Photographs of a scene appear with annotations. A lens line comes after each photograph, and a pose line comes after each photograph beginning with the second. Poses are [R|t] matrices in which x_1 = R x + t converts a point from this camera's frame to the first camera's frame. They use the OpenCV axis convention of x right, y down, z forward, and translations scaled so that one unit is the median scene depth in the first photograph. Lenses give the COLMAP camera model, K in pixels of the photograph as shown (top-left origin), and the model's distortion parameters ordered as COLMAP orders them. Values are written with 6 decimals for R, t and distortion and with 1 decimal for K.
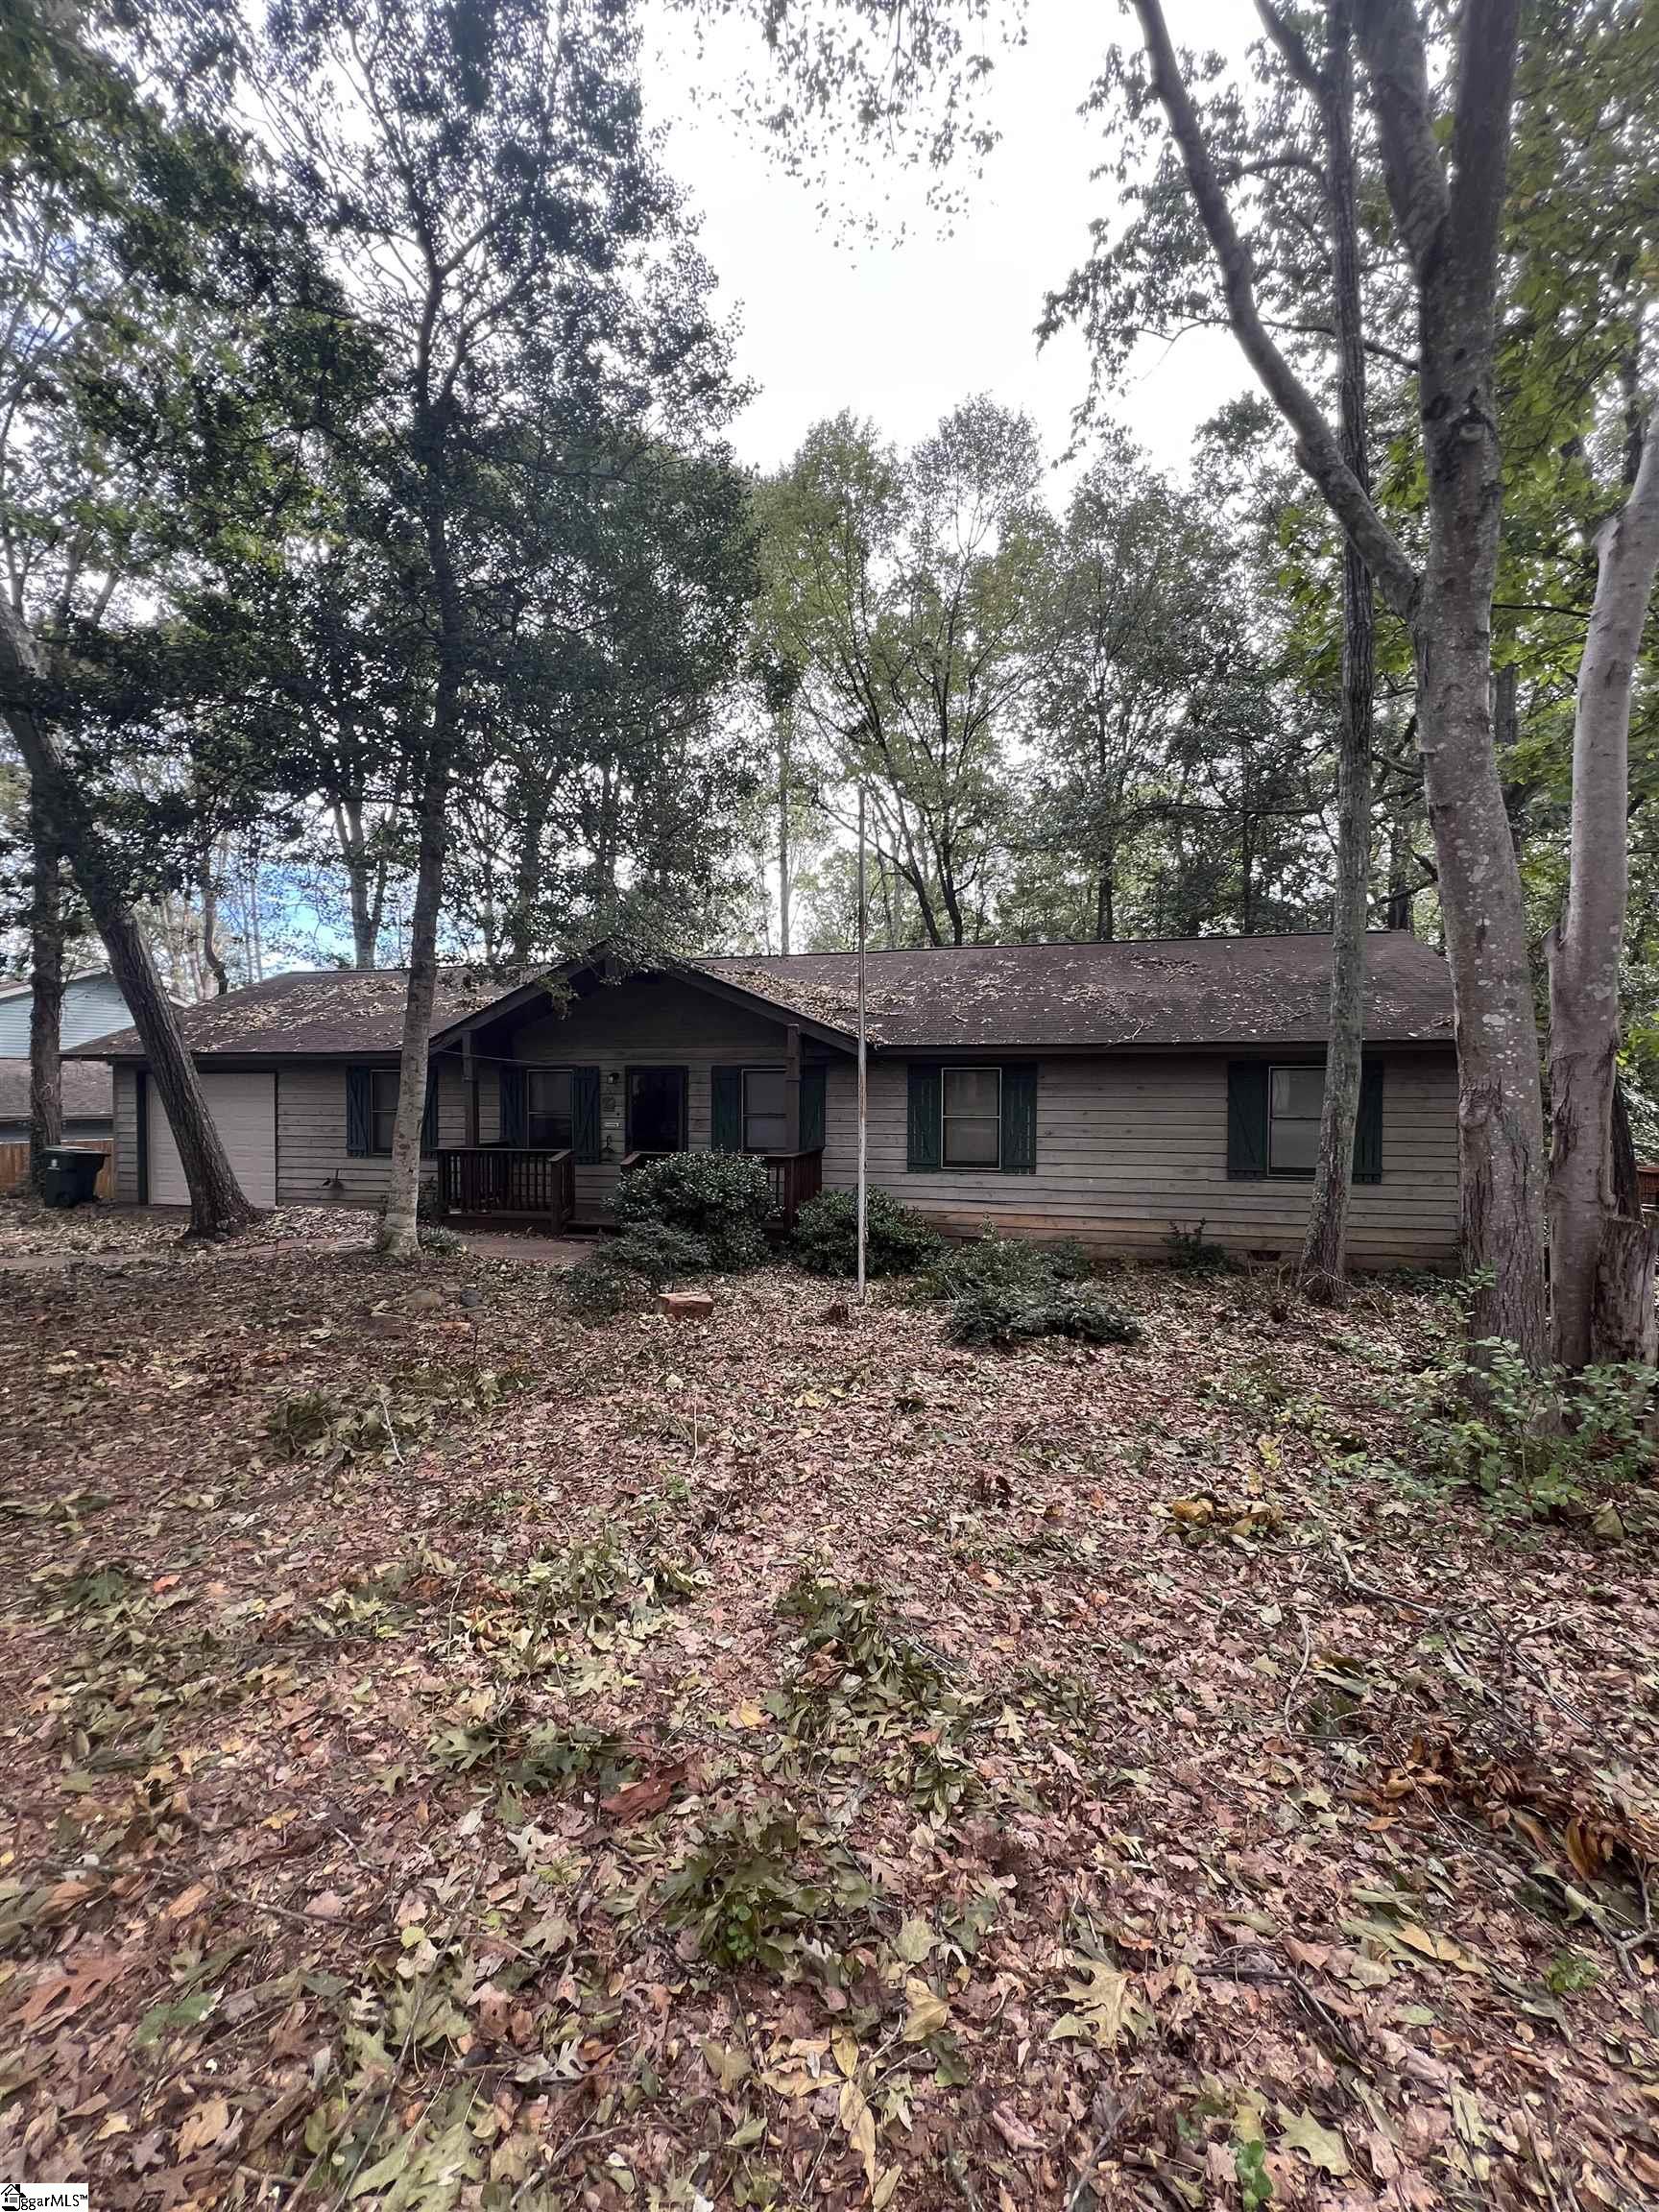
lens RADIAL K [[892.4, 0, 828.8], [0, 892.4, 1111.9], [0, 0, 1]] dist [-0.000627, 0.000260]
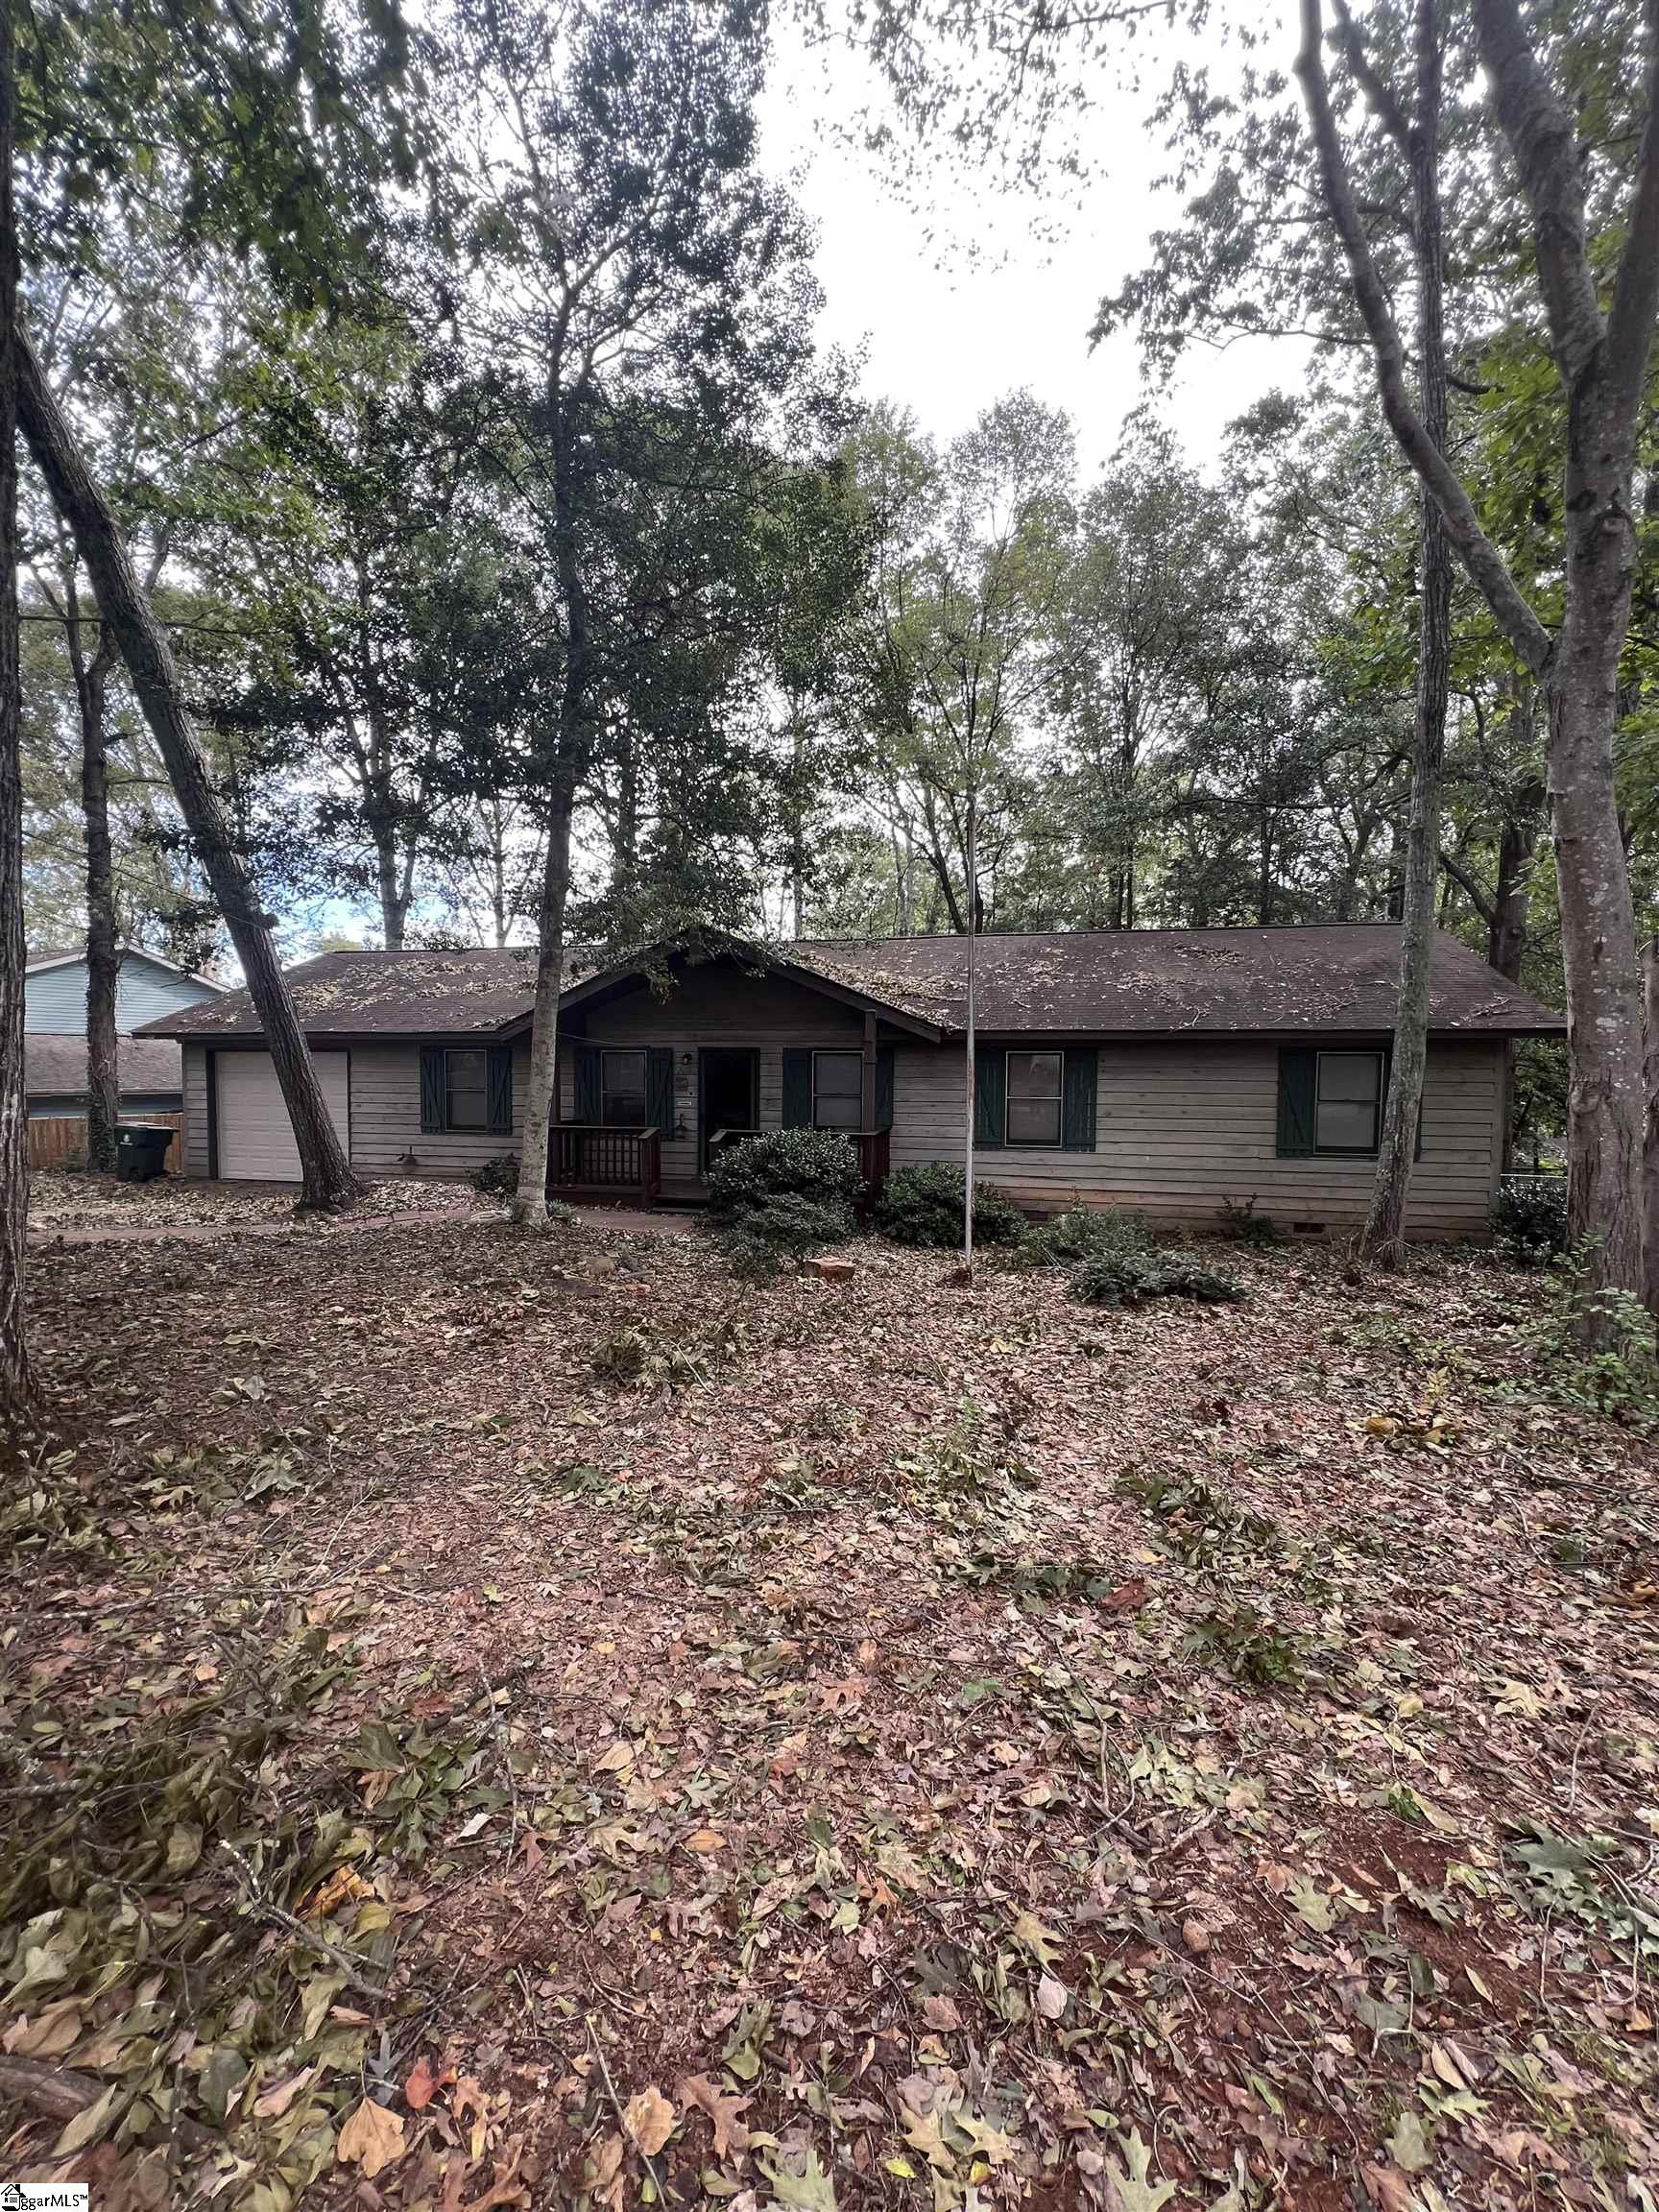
lens RADIAL K [[892.4, 0, 828.8], [0, 892.4, 1111.9], [0, 0, 1]] dist [-0.000627, 0.000260]
pose [[0.999732, 0.003510, 0.022895, -0.151863], [-0.004097, 0.999662, 0.025657, -0.005334], [-0.022797, -0.025743, 0.999409, -0.078125]]
